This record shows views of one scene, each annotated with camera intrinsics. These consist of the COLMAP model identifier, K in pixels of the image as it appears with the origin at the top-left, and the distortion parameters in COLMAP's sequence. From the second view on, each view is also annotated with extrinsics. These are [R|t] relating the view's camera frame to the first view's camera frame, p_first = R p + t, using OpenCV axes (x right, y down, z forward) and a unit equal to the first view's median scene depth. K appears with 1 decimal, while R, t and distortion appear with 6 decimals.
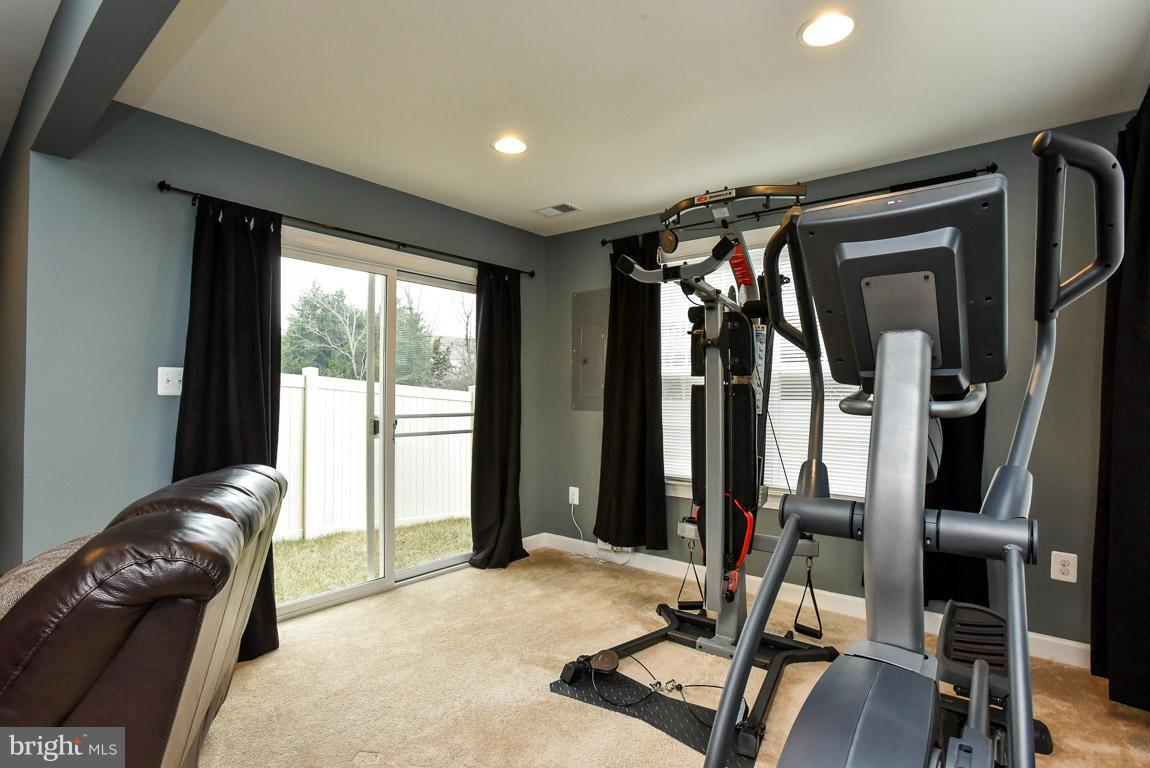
lens RADIAL K [[569.1, 0, 570.1], [0, 569.1, 387.2], [0, 0, 1]] dist [-0.045768, 0.019293]
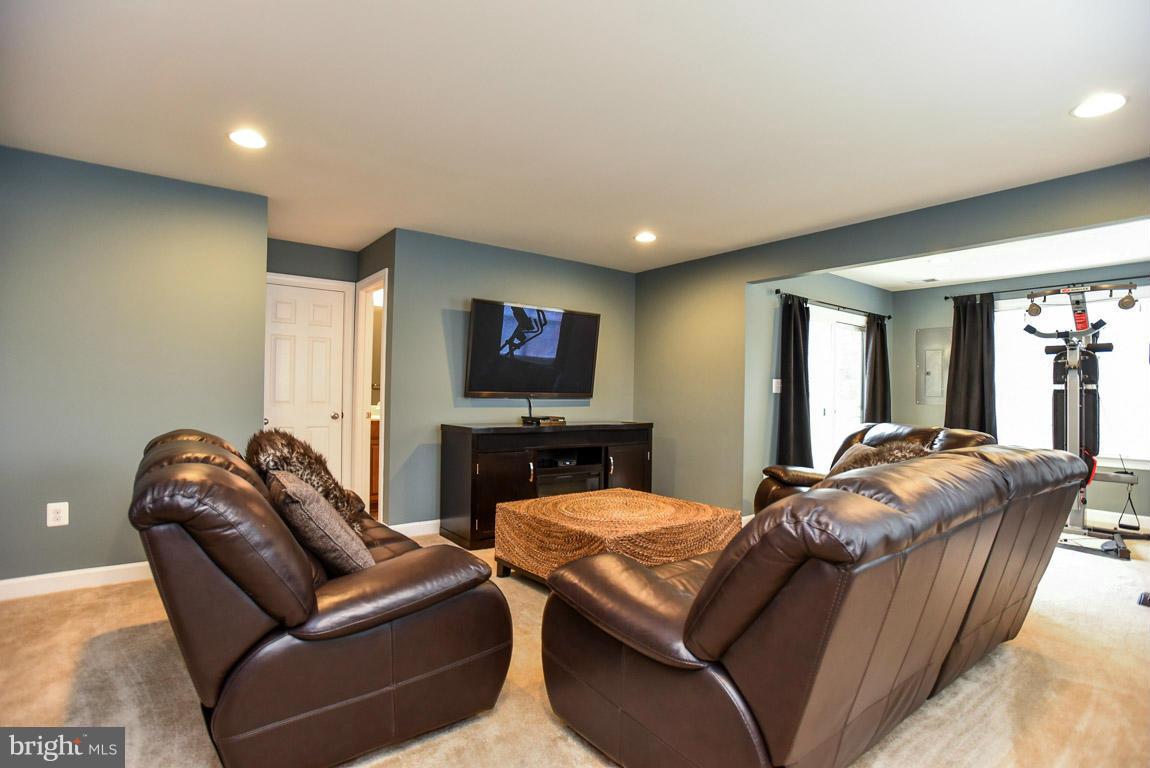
lens RADIAL K [[569.1, 0, 580.3], [0, 569.1, 384.6], [0, 0, 1]] dist [-0.045768, 0.019293]
pose [[0.976086, 0.004896, -0.217329, -0.896662], [-0.007116, 0.999930, -0.009433, 0.009117], [0.217268, 0.010754, 0.976053, -1.101333]]
